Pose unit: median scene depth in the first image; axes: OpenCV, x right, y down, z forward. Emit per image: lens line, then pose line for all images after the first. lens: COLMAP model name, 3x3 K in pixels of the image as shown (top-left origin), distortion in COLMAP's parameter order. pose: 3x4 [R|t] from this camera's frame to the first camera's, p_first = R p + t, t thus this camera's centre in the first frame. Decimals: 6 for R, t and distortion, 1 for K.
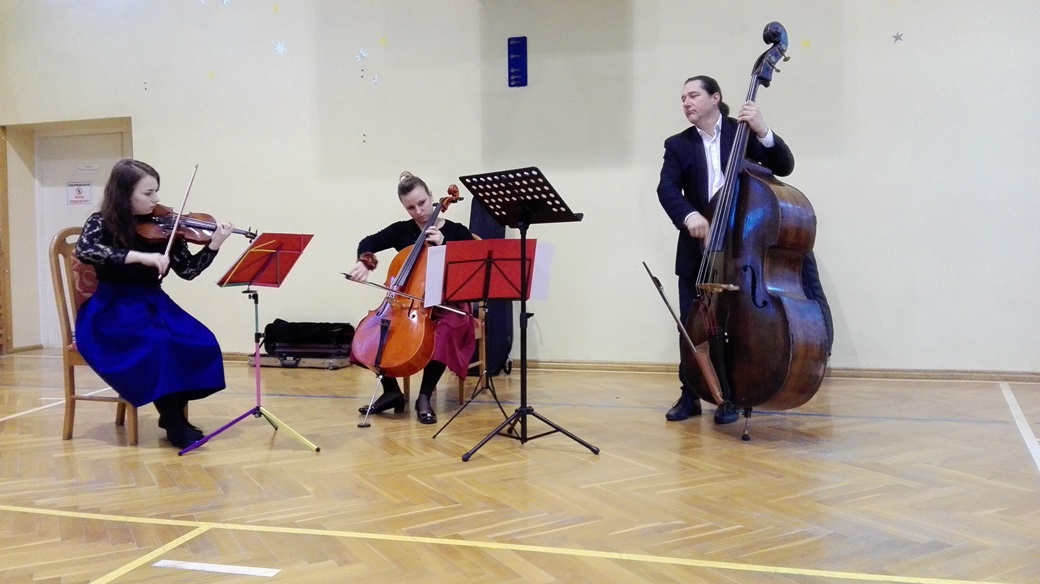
lens RADIAL K [[828.6, 0, 536.7], [0, 828.6, 313.3], [0, 0, 1]] dist [0.096345, -0.160644]
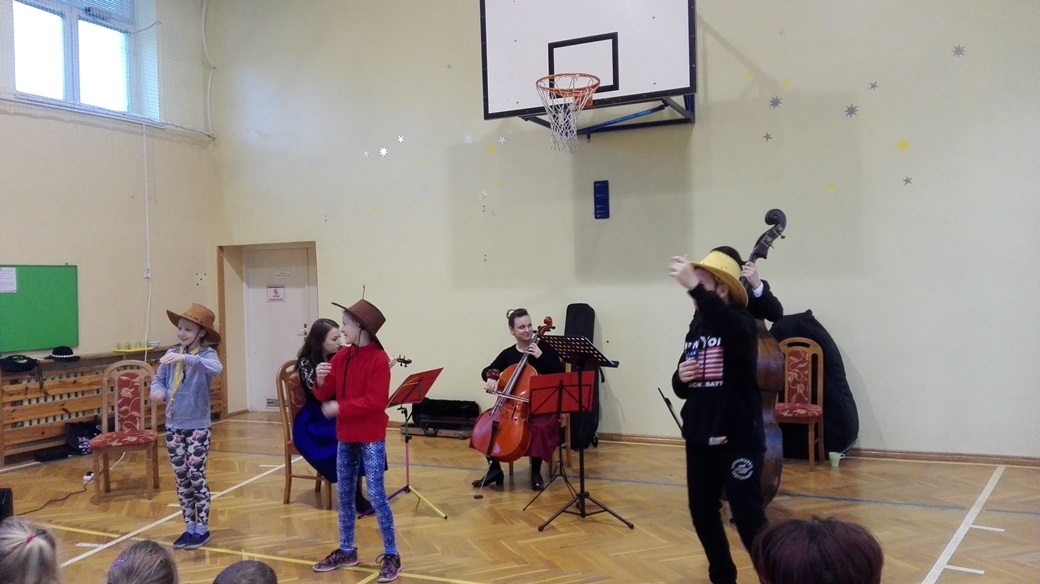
lens RADIAL K [[824.9, 0, 528.2], [0, 824.9, 321.7], [0, 0, 1]] dist [0.122100, -0.244765]
pose [[0.984408, -0.011114, -0.175551, 0.130963], [0.007866, 0.999785, -0.019188, -0.139333], [0.175727, 0.017508, 0.984283, -0.391261]]
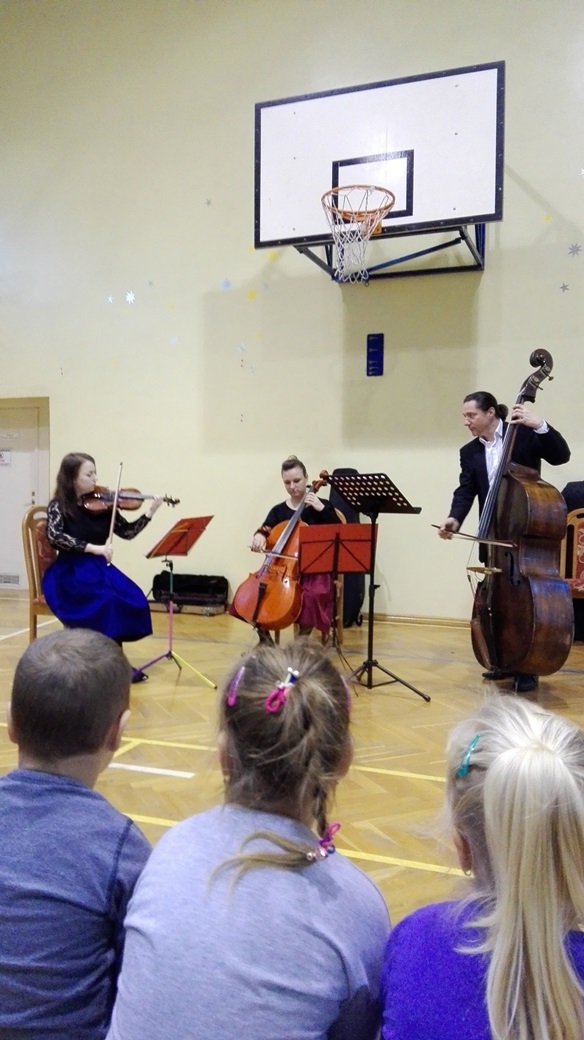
lens RADIAL K [[823.6, 0, 299.8], [0, 823.6, 537.2], [0, 0, 1]] dist [0.089916, -0.102741]
pose [[0.993428, 0.024346, -0.111838, 0.011507], [-0.026338, 0.999519, -0.016371, -0.042794], [0.111386, 0.019209, 0.993592, -0.216416]]
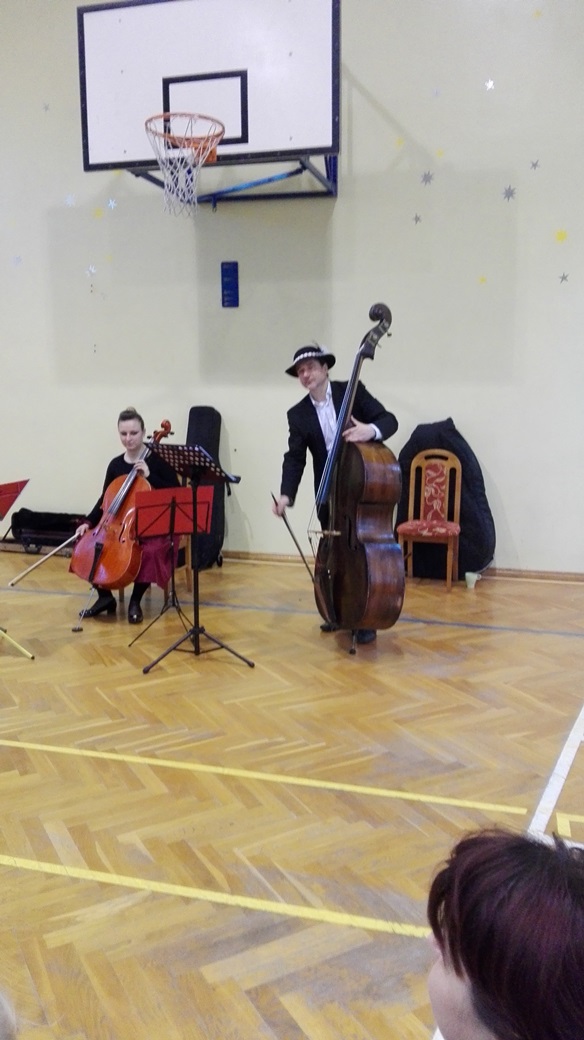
lens RADIAL K [[823.6, 0, 299.8], [0, 823.6, 537.2], [0, 0, 1]] dist [0.089916, -0.102741]
pose [[0.999761, 0.014739, -0.016176, 0.138854], [-0.012809, 0.993448, 0.113561, -0.145295], [0.017744, -0.113326, 0.993399, -0.187114]]
